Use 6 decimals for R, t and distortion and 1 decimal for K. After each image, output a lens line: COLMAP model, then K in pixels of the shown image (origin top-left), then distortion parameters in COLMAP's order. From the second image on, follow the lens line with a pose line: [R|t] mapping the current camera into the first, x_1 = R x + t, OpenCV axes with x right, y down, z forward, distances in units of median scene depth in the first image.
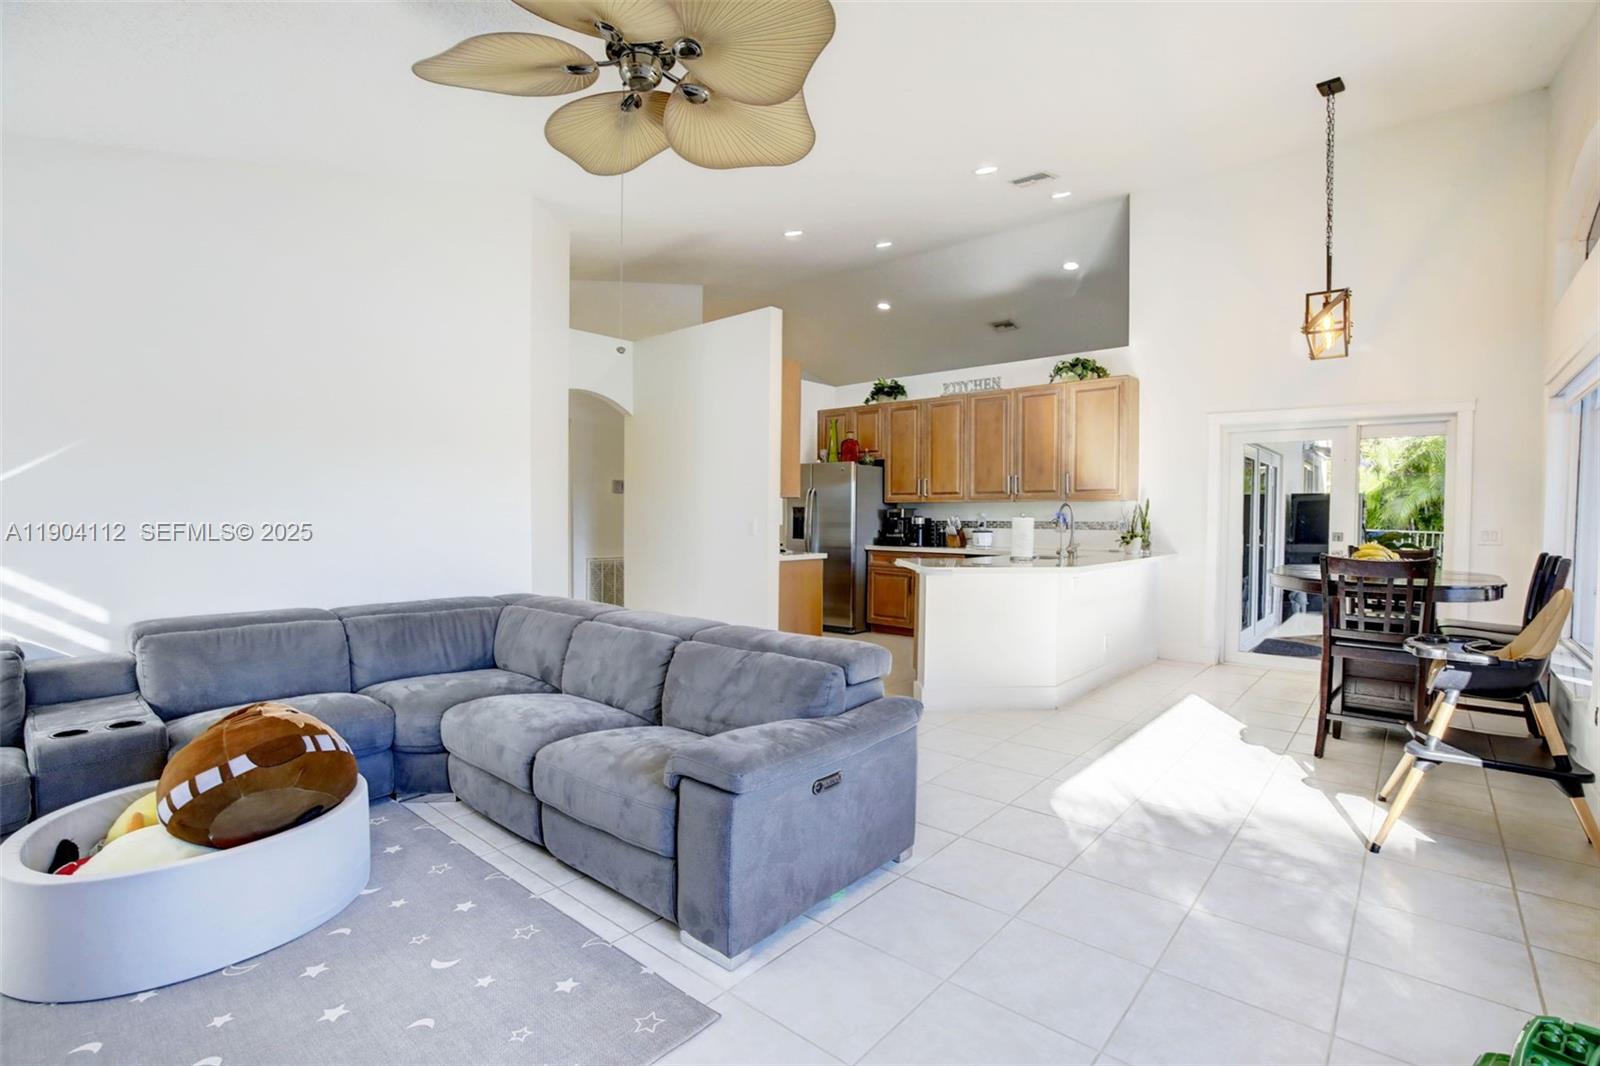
lens RADIAL K [[730.3, 0, 810.8], [0, 730.3, 535.1], [0, 0, 1]] dist [-0.017541, 0.000690]
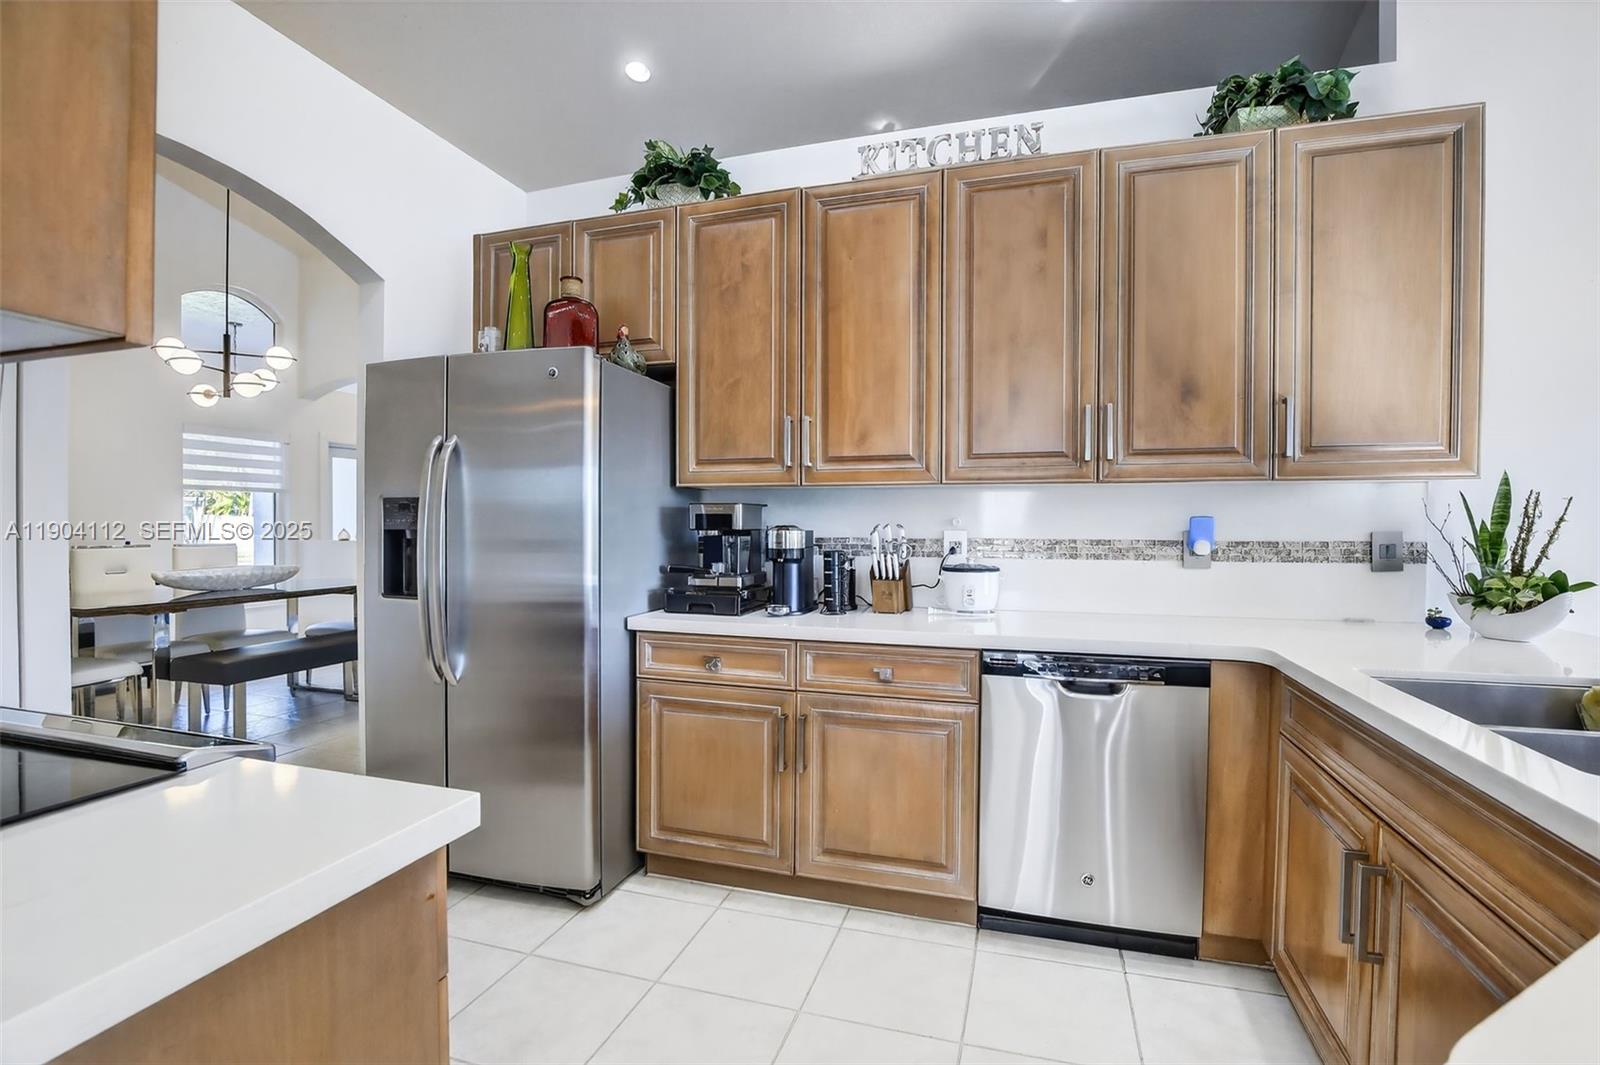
lens RADIAL K [[730.3, 0, 801.2], [0, 730.3, 528.4], [0, 0, 1]] dist [-0.017541, 0.000690]
pose [[0.920075, -0.005164, 0.391707, 0.019880], [0.011958, 0.999817, -0.014905, -0.019680], [-0.391559, 0.018398, 0.919969, 0.695277]]
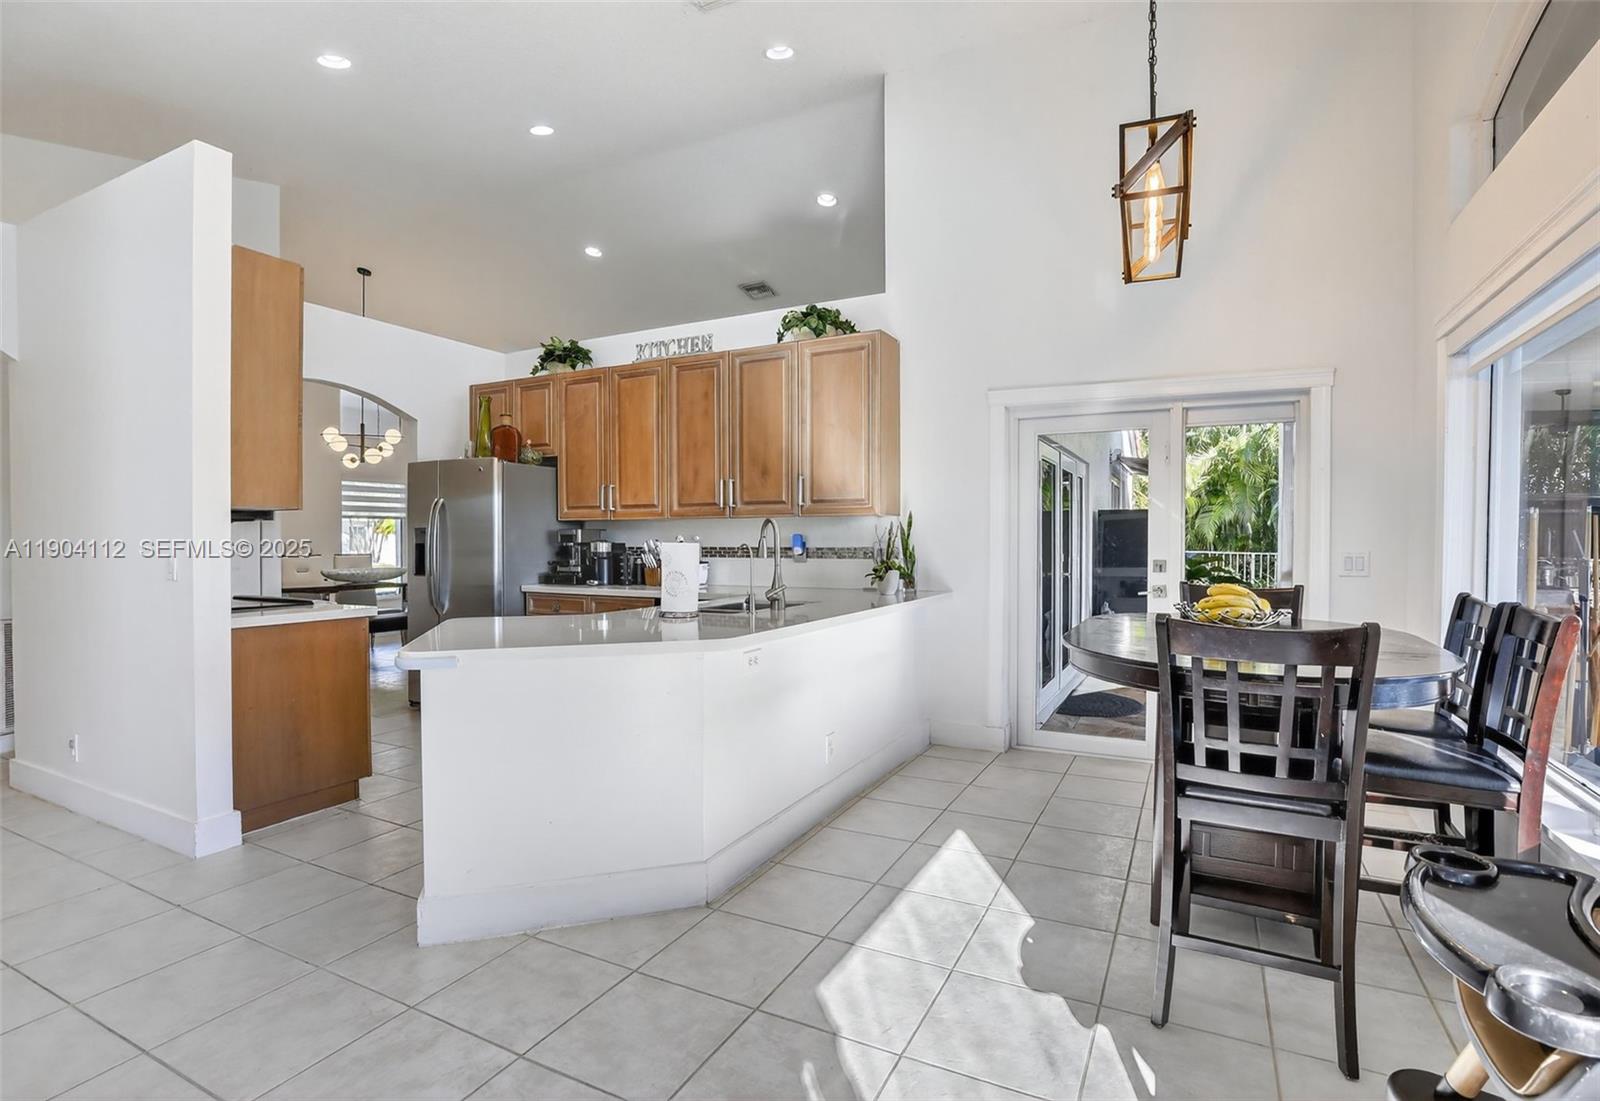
lens RADIAL K [[768.0, 0, 815.5], [0, 768.0, 549.3], [0, 0, 1]] dist [-0.012352, -0.000001]
pose [[0.973107, -0.009017, 0.230177, 0.179331], [0.012081, 0.999856, -0.011904, -0.006967], [-0.230036, 0.014364, 0.973076, 0.272576]]
